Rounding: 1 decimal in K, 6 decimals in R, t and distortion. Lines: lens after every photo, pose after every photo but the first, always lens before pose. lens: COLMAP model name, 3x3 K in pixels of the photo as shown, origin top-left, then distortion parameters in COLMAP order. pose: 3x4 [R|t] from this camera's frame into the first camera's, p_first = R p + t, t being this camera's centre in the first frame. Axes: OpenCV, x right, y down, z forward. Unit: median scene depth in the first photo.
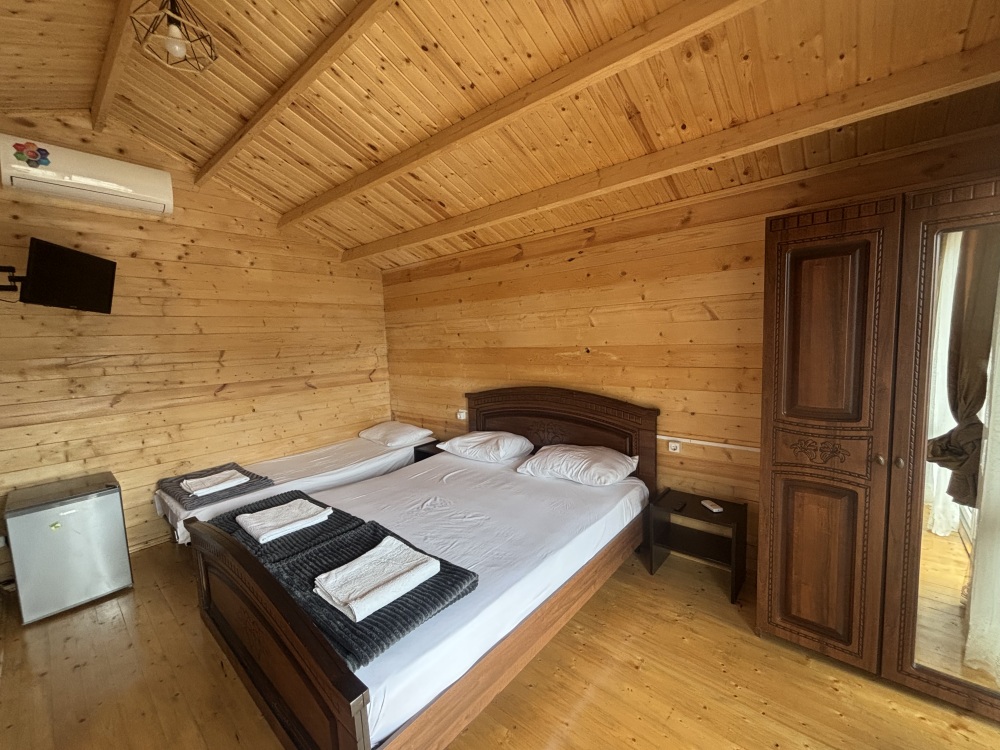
lens RADIAL K [[406.1, 0, 502.1], [0, 406.1, 376.6], [0, 0, 1]] dist [0.002202, 0.000285]
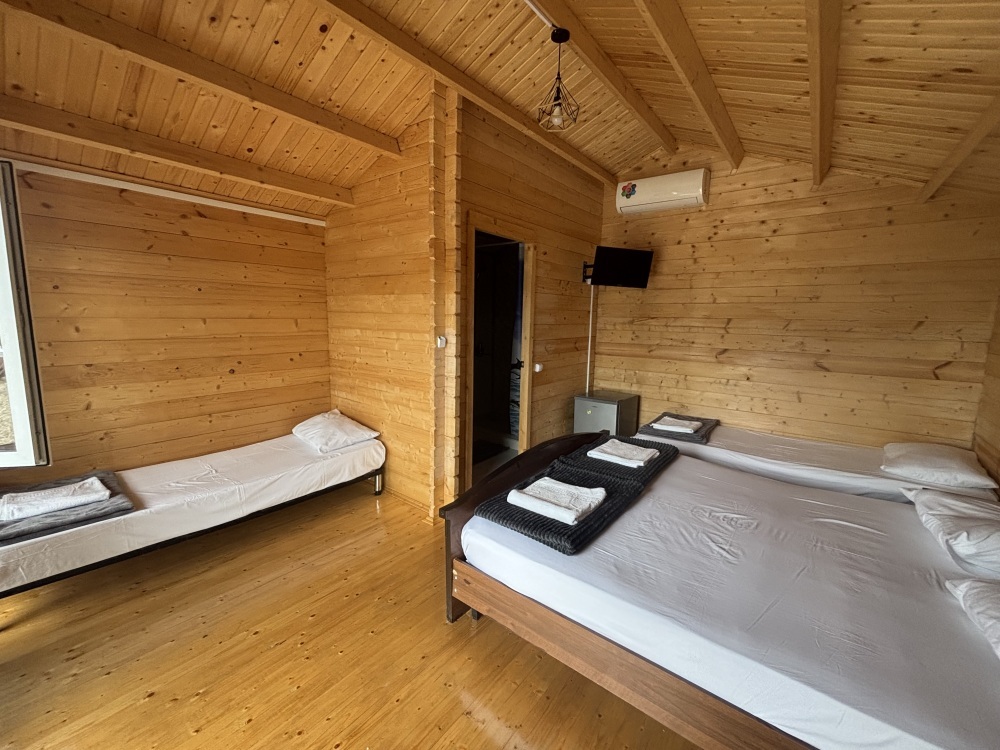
lens RADIAL K [[406.1, 0, 497.6], [0, 406.1, 372.4], [0, 0, 1]] dist [0.002202, 0.000285]
pose [[0.038676, 0.175761, -0.983673, 0.389063], [-0.118057, 0.978319, 0.170163, -0.034490], [0.992253, 0.109548, 0.058587, 0.328555]]
